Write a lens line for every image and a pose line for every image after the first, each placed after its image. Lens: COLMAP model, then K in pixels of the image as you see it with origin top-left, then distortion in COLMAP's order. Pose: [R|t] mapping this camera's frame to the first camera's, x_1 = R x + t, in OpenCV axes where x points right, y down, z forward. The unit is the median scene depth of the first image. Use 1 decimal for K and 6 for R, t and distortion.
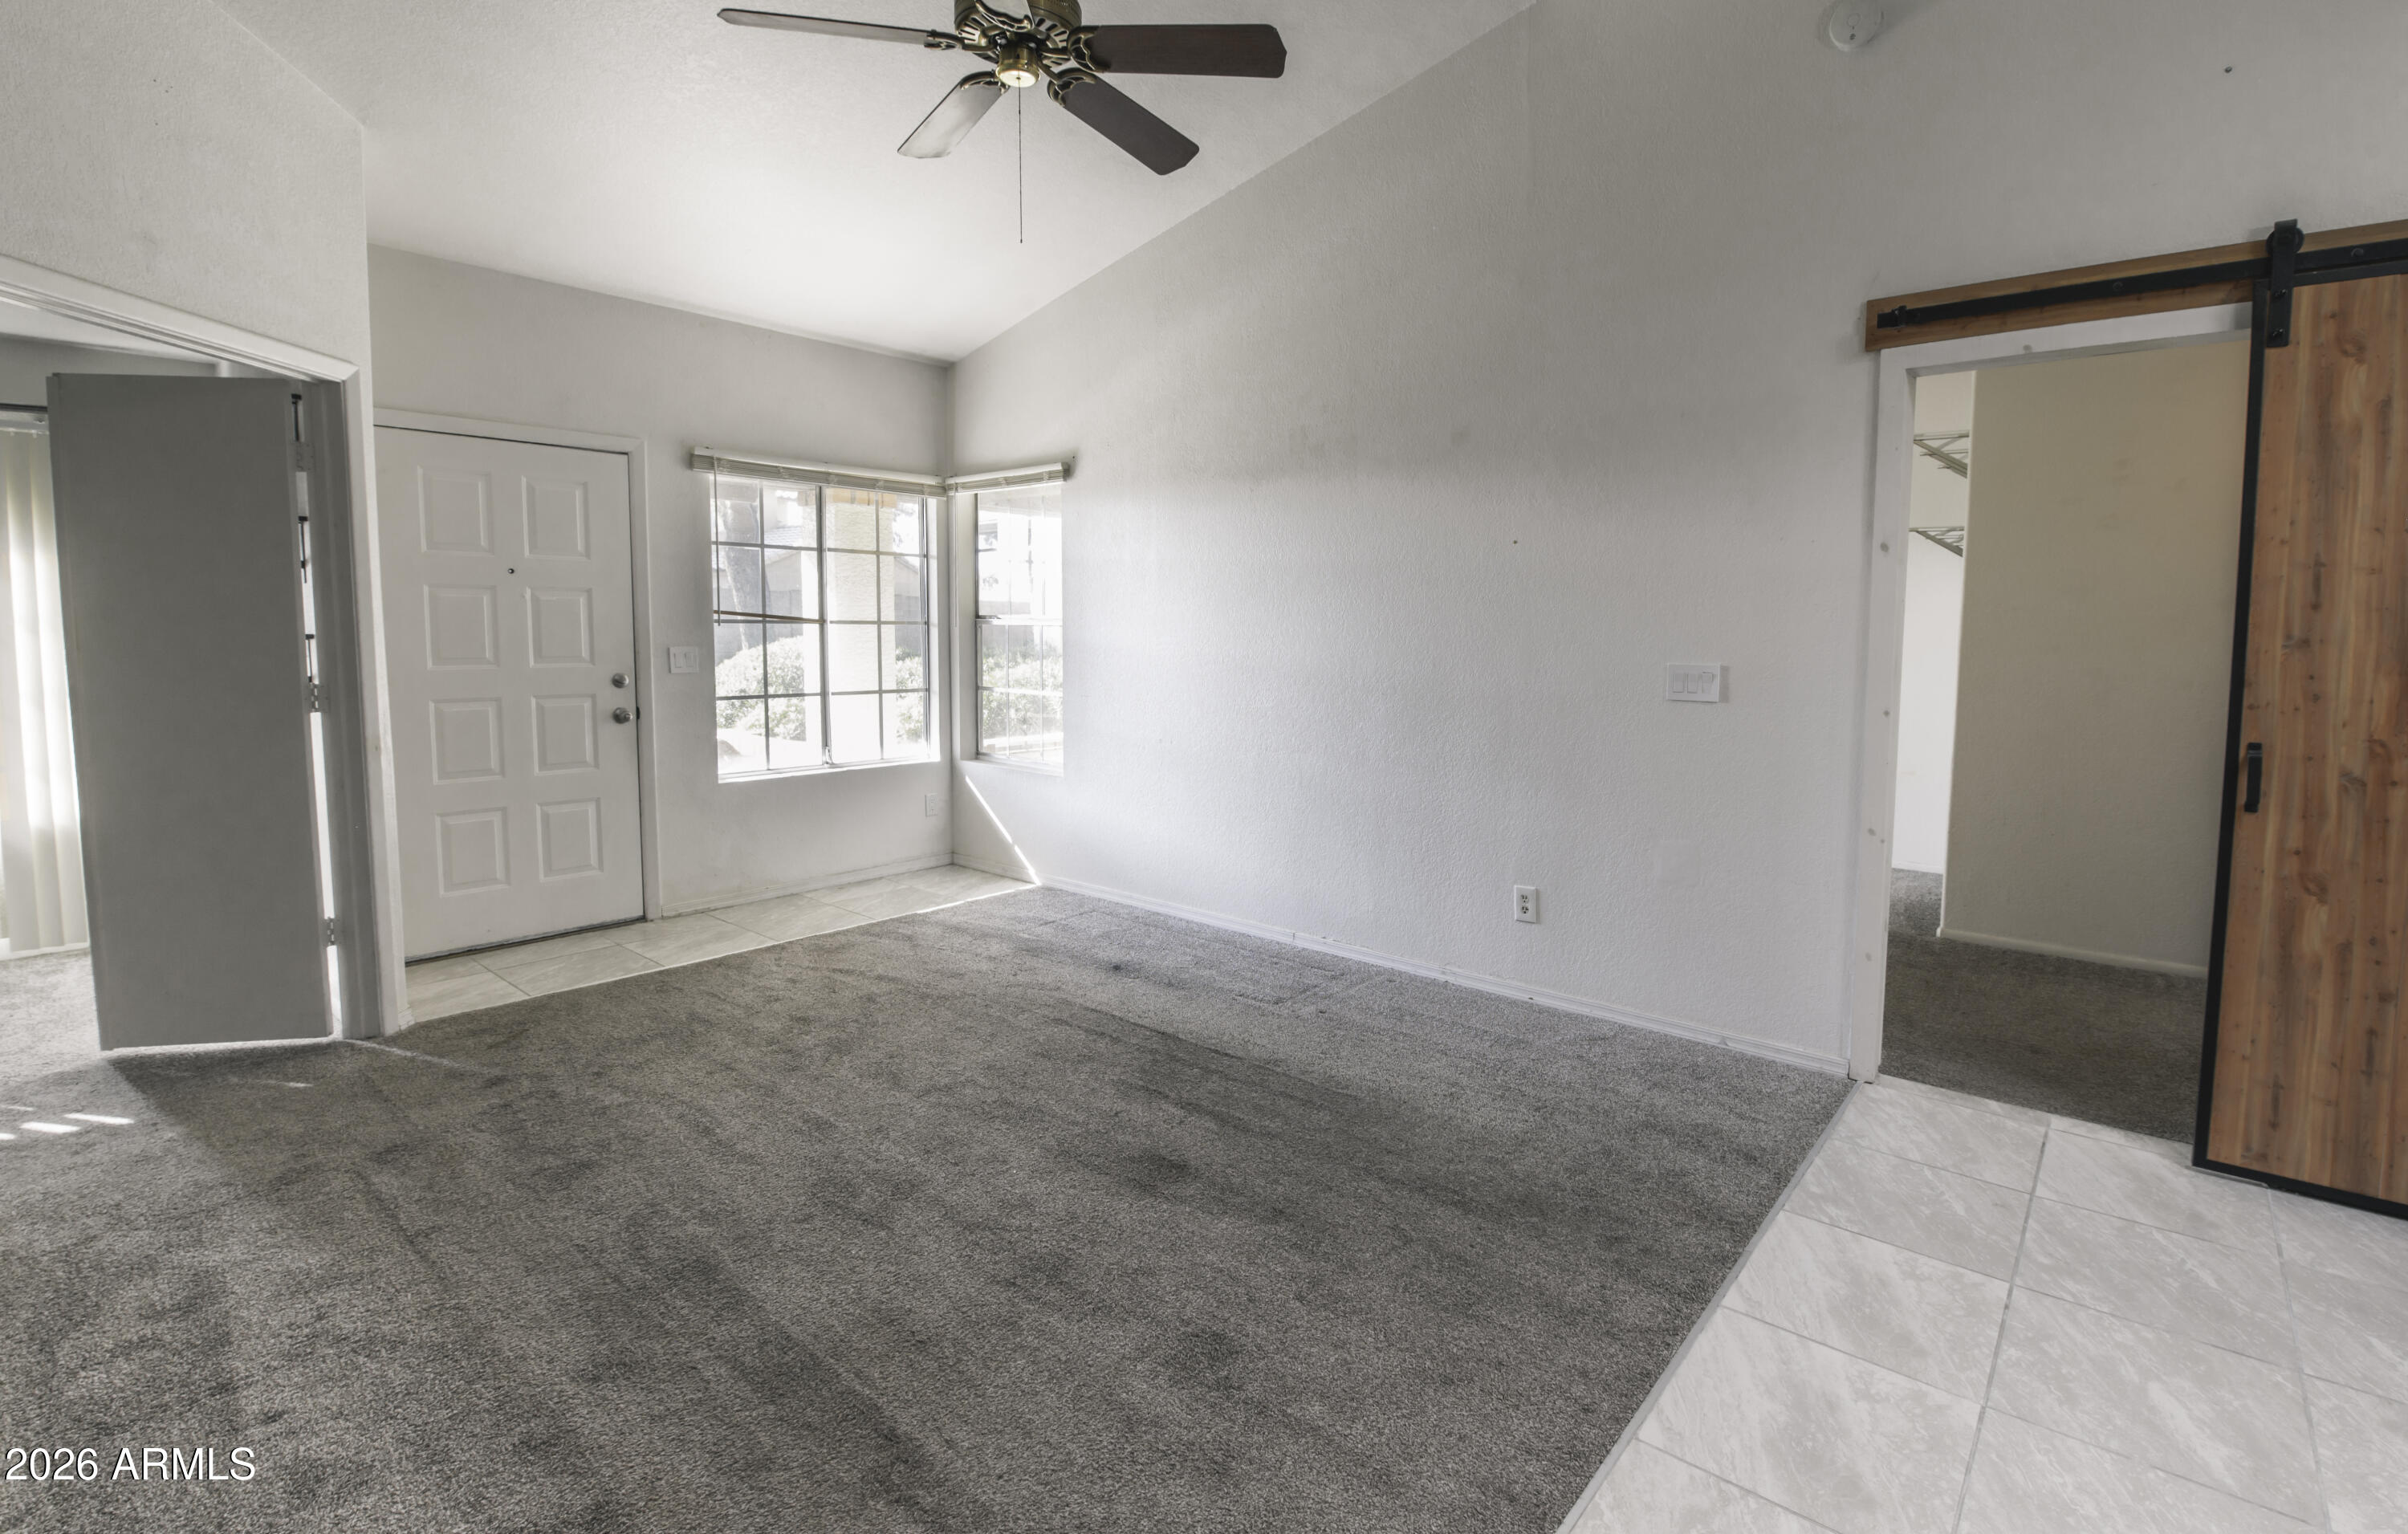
lens RADIAL K [[1126.0, 0, 1268.3], [0, 1126.0, 713.8], [0, 0, 1]] dist [-0.027172, -0.000343]
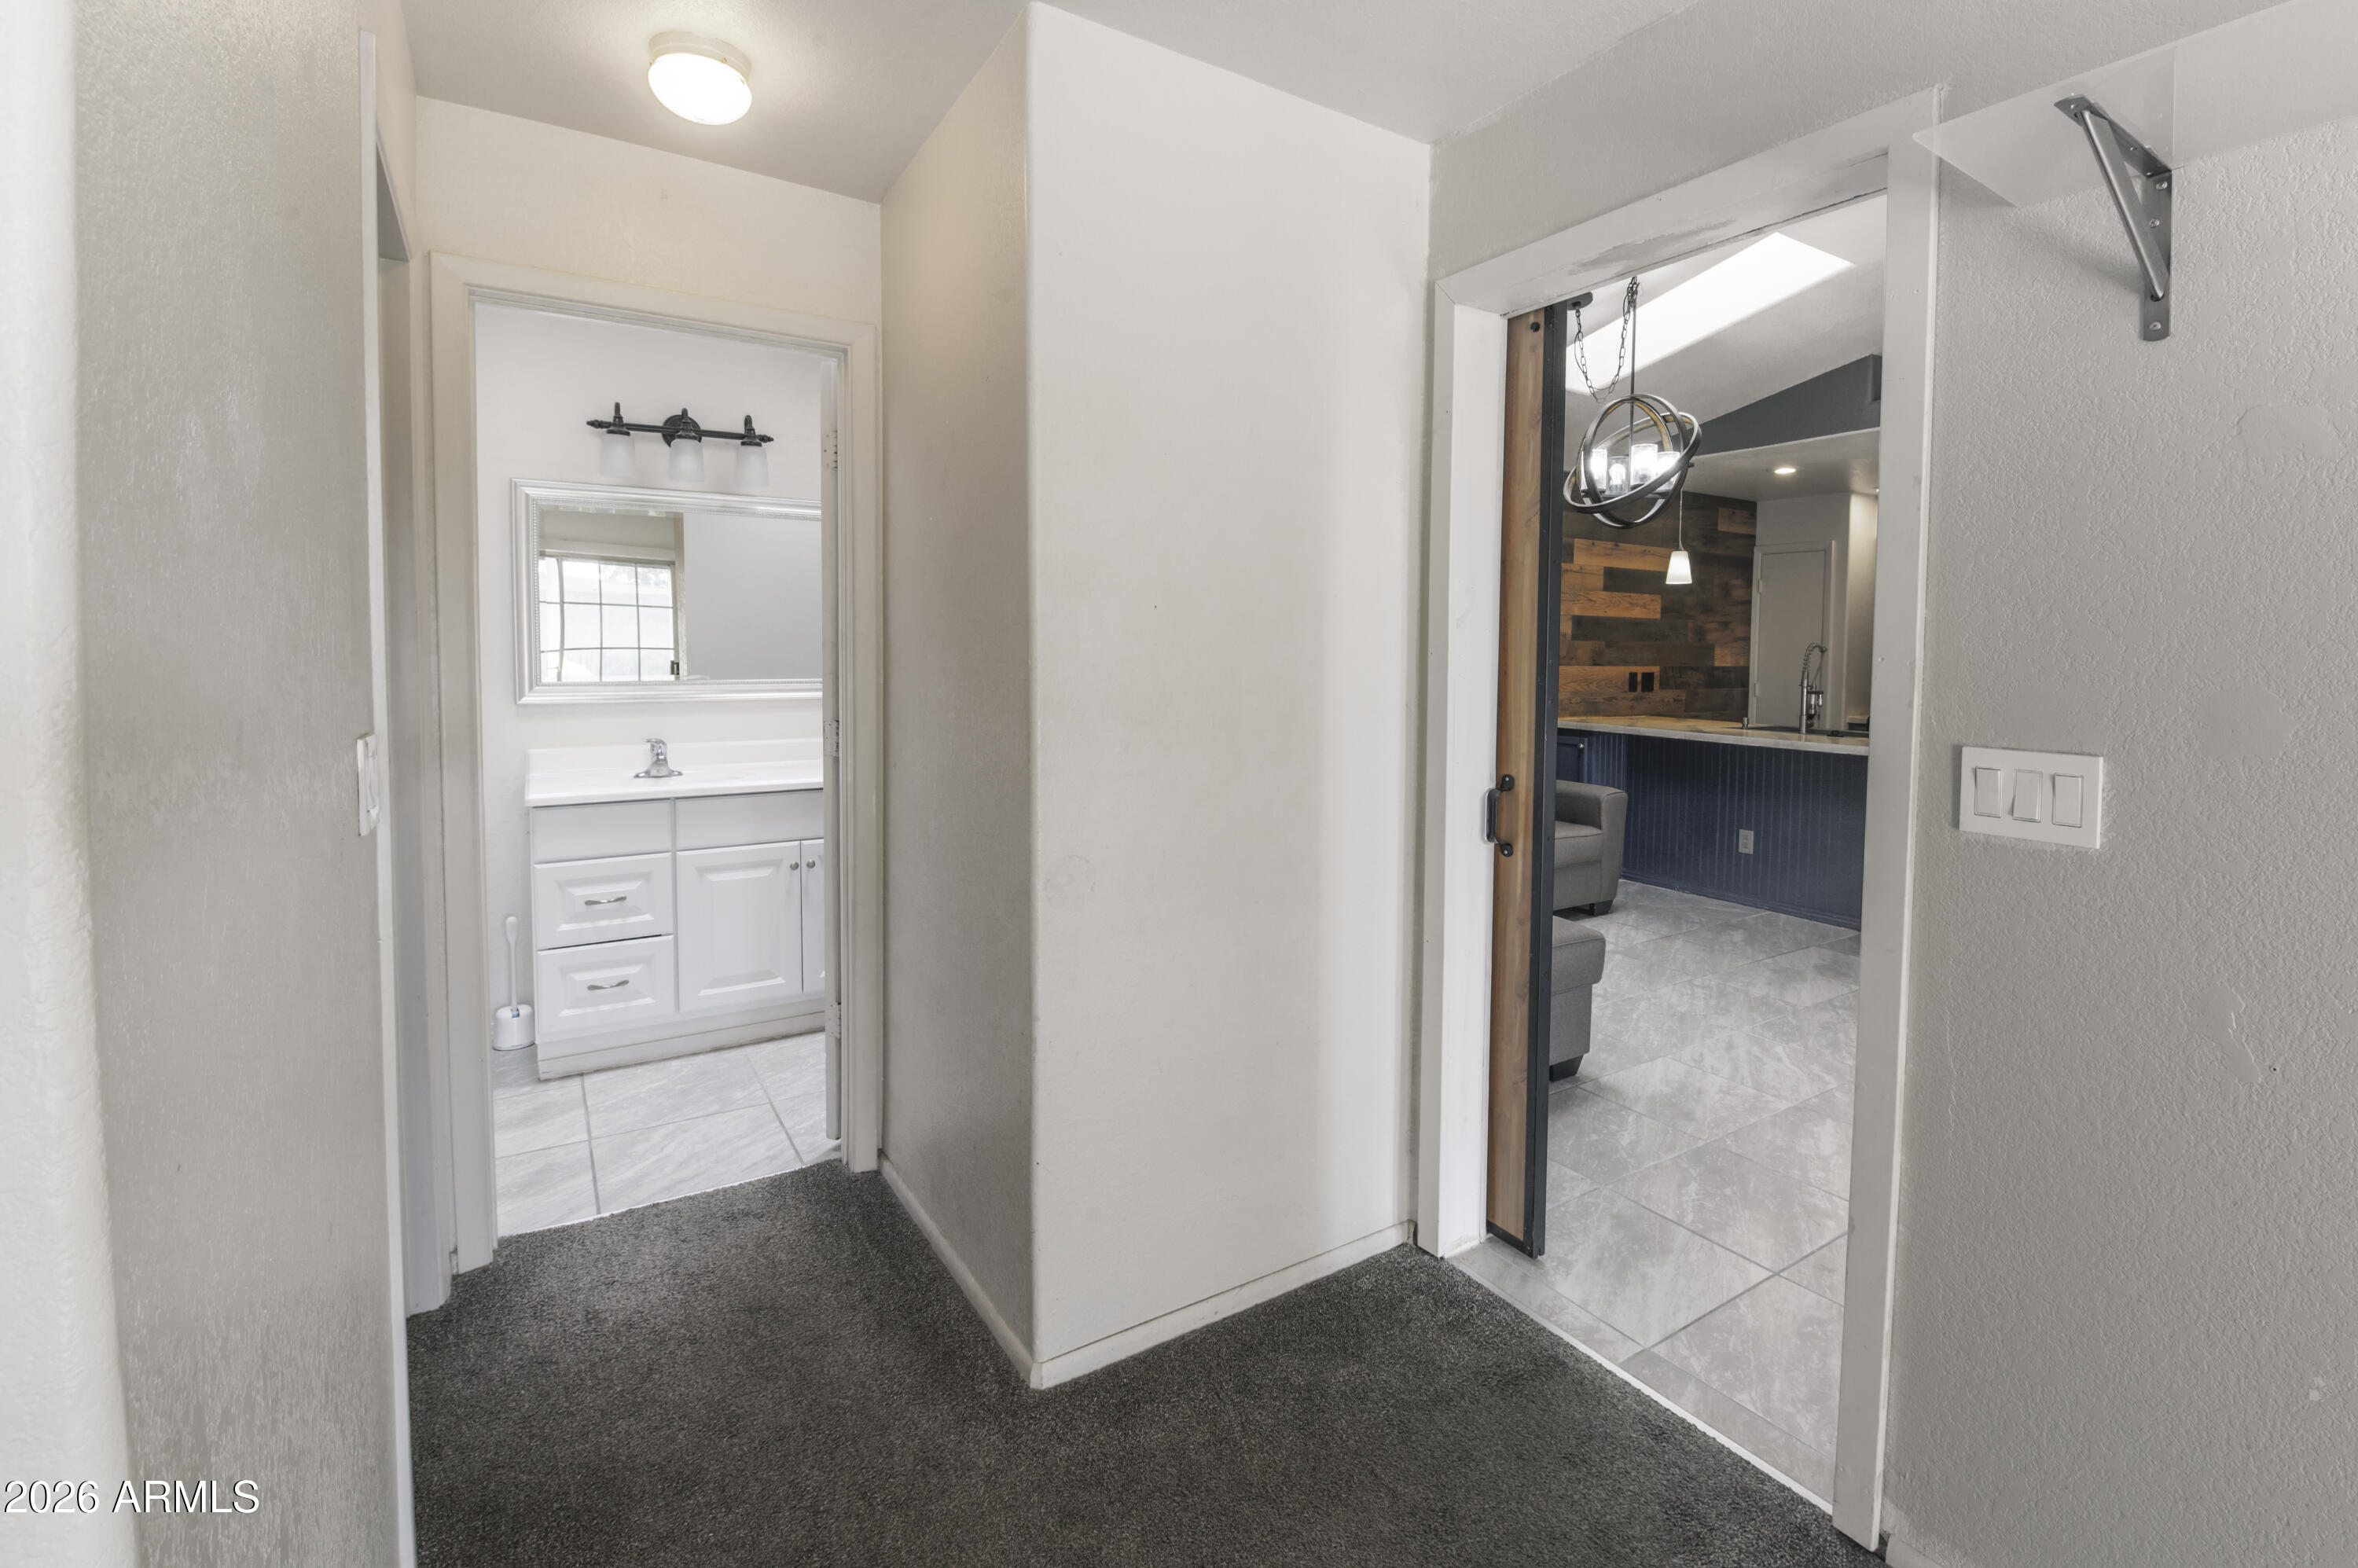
lens RADIAL K [[1080.4, 0, 1248.0], [0, 1080.4, 702.7], [0, 0, 1]] dist [-0.002365, -0.009254]
pose [[-0.956685, -0.032726, 0.289278, 0.876637], [0.005604, 0.991407, 0.130691, -0.153662], [-0.291070, 0.126652, -0.948282, 1.931475]]
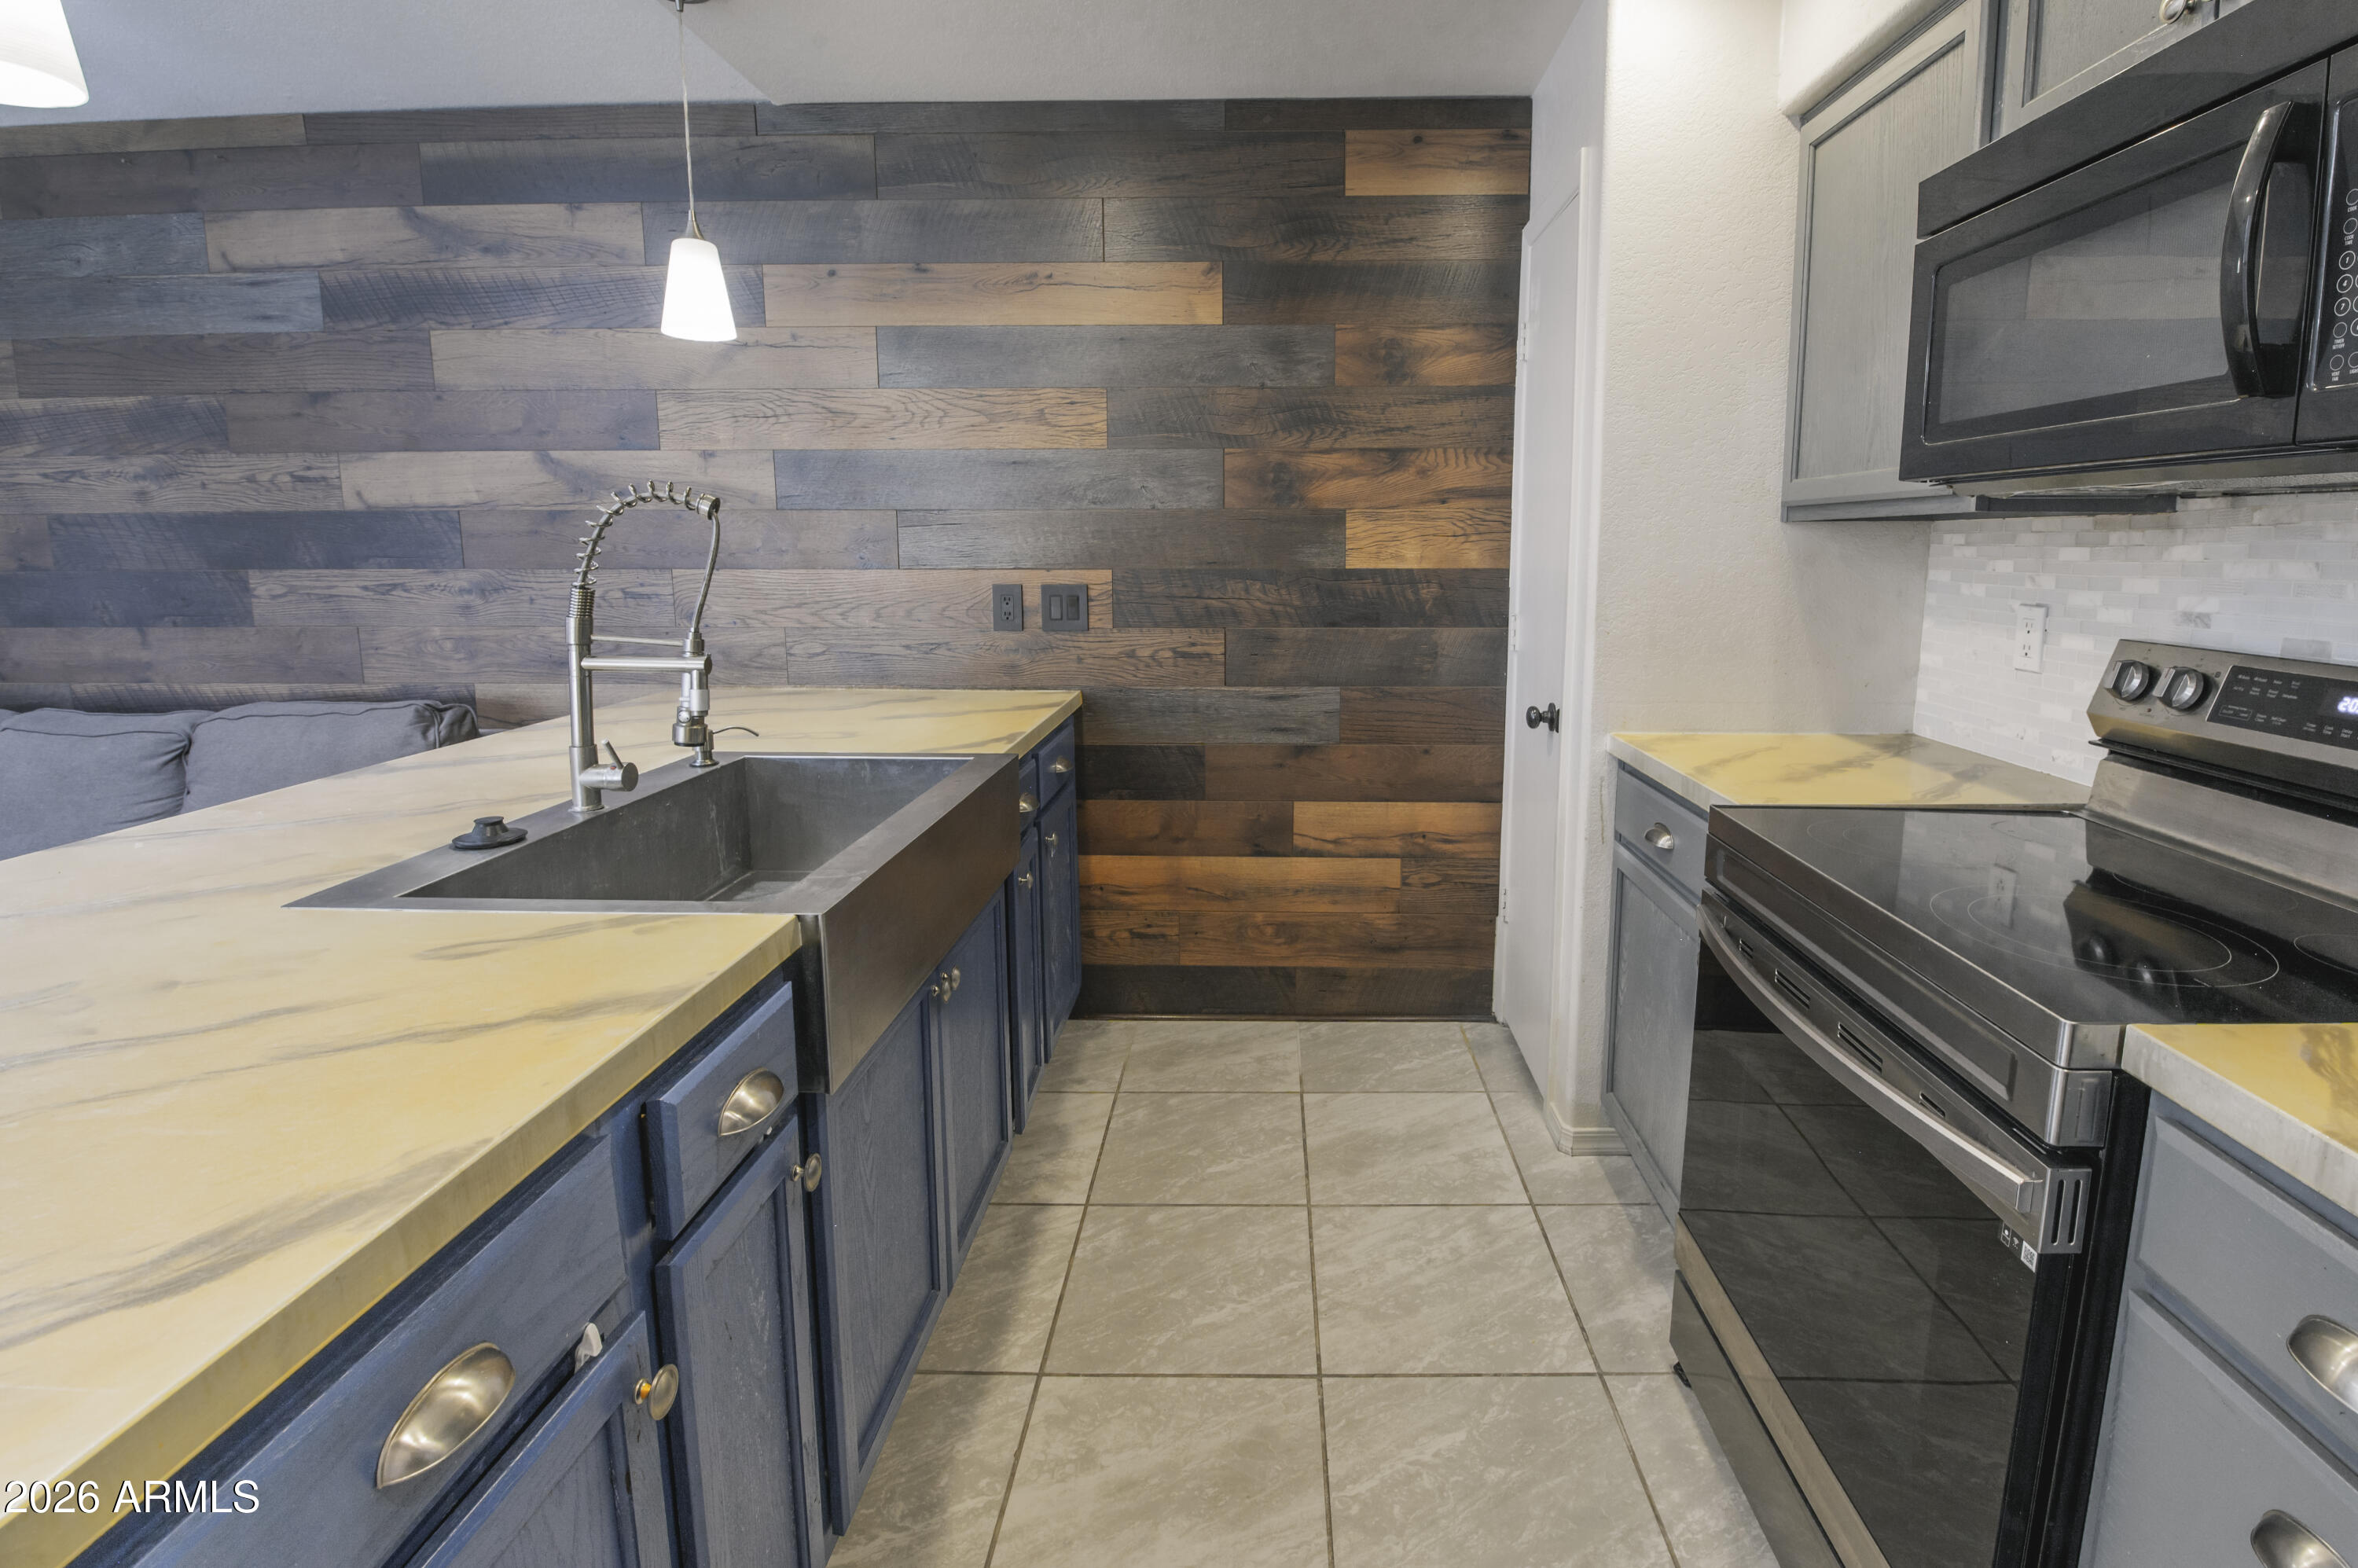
lens RADIAL K [[1080.4, 0, 1258.5], [0, 1080.4, 696.1], [0, 0, 1]] dist [-0.002365, -0.009254]
pose [[-0.609974, -0.115646, 0.783937, -0.298727], [0.063402, 0.978999, 0.193754, 0.042114], [-0.789881, 0.167888, -0.589832, -0.438557]]
